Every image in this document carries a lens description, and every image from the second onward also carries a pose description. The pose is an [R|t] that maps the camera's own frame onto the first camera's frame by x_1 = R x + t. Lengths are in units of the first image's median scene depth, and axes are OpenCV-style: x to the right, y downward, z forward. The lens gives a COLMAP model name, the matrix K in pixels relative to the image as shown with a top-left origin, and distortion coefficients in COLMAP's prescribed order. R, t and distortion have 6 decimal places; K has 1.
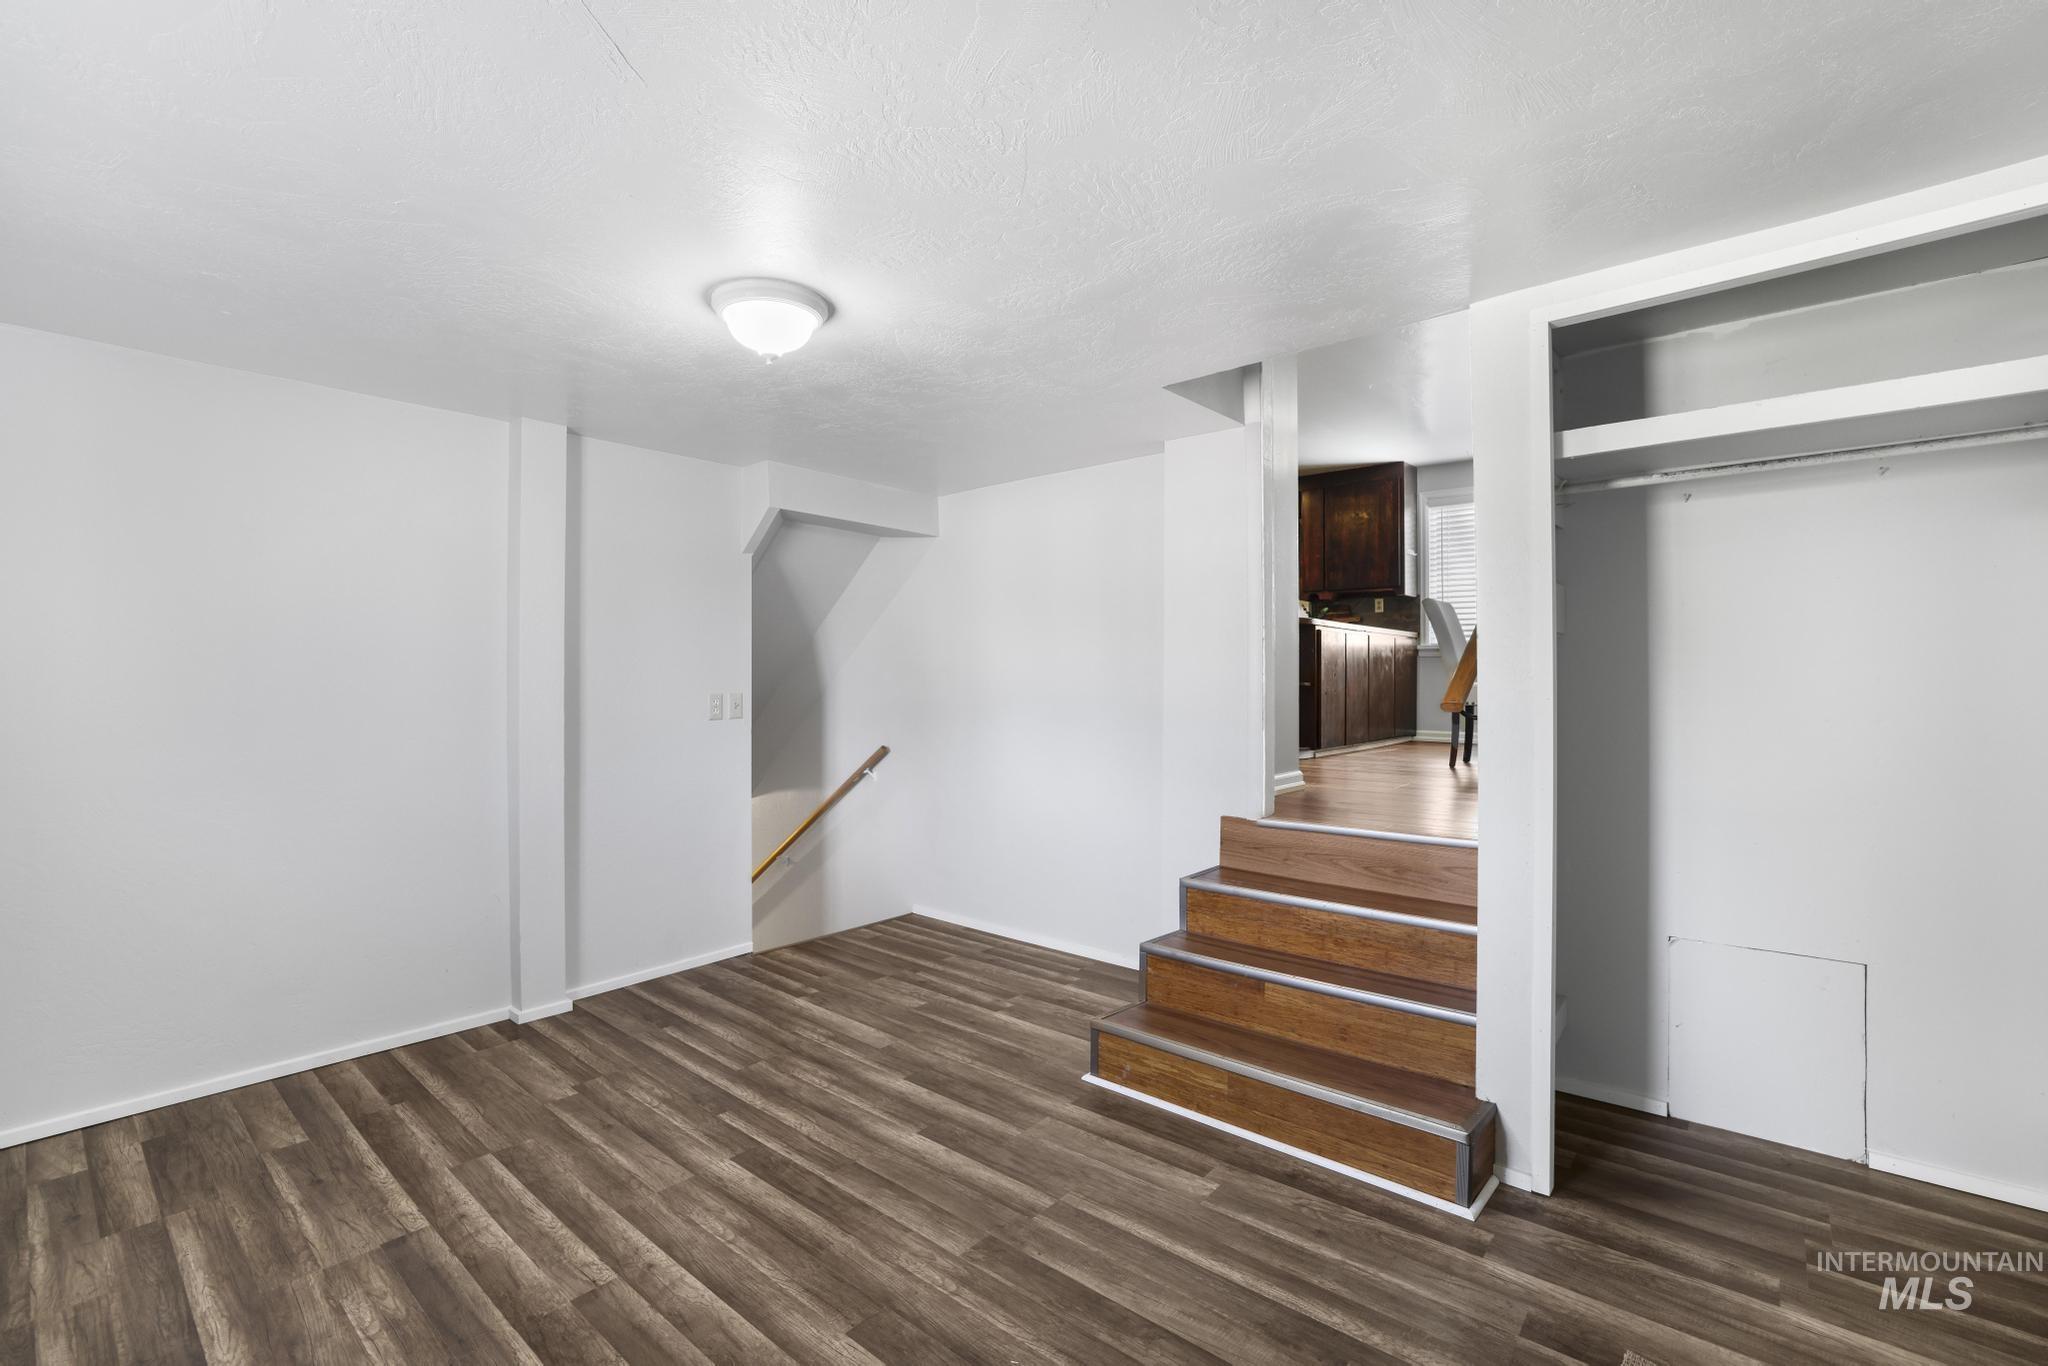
lens RADIAL K [[907.0, 0, 1023.2], [0, 907.0, 676.4], [0, 0, 1]] dist [-0.041643, 0.015413]
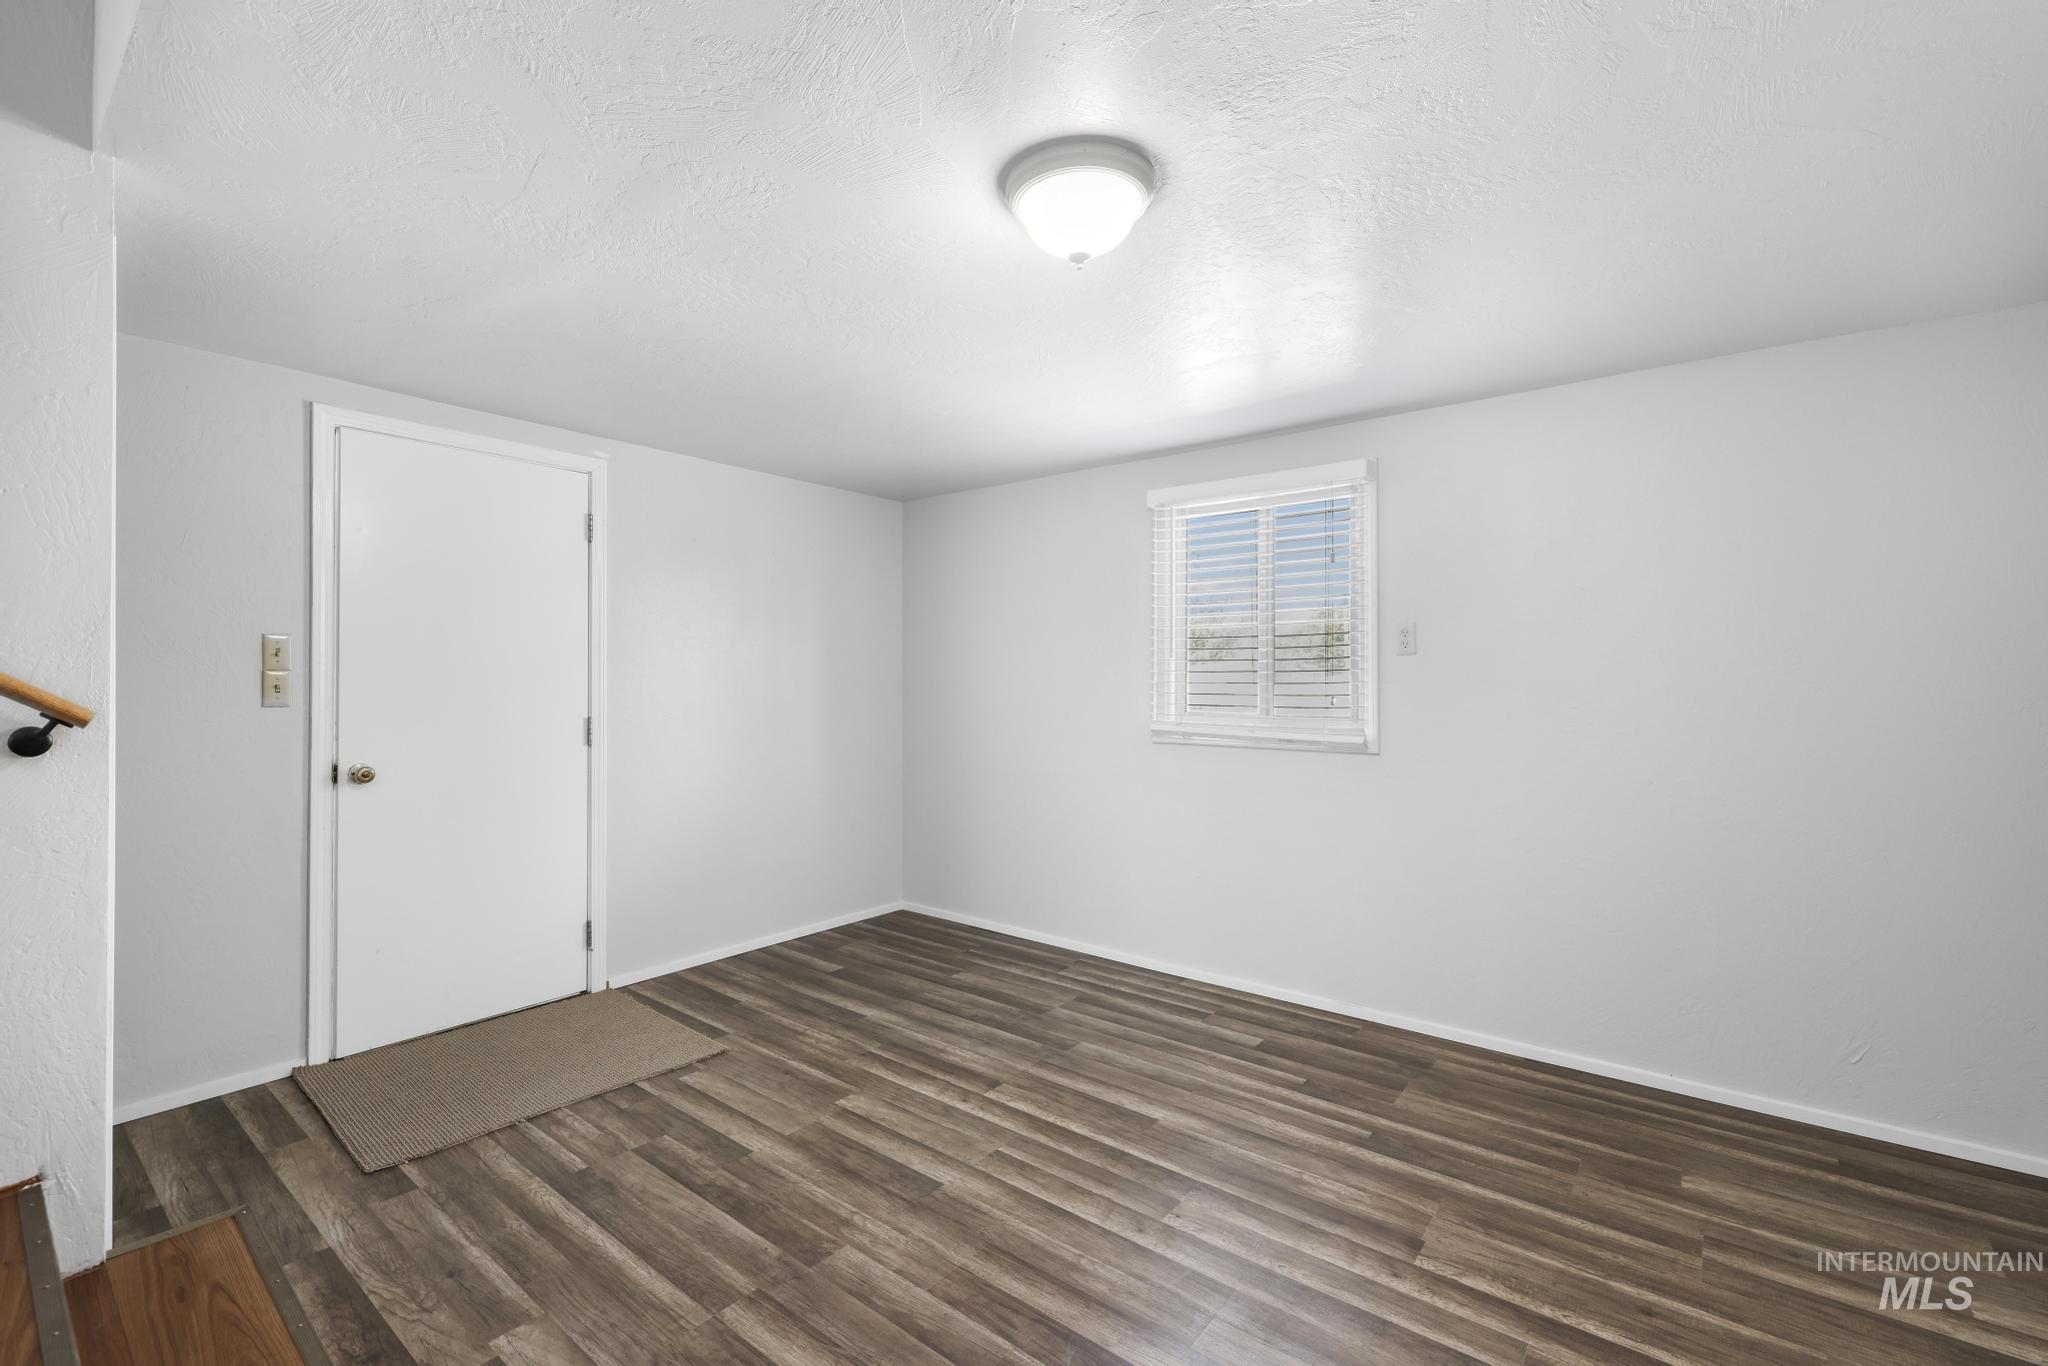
lens RADIAL K [[907.0, 0, 1023.2], [0, 907.0, 676.4], [0, 0, 1]] dist [-0.041643, 0.015413]
pose [[-0.999565, -0.003877, -0.029224, -0.236172], [-0.003726, 0.999979, -0.005224, 0.006168], [0.029244, -0.005113, -0.999559, 1.989290]]
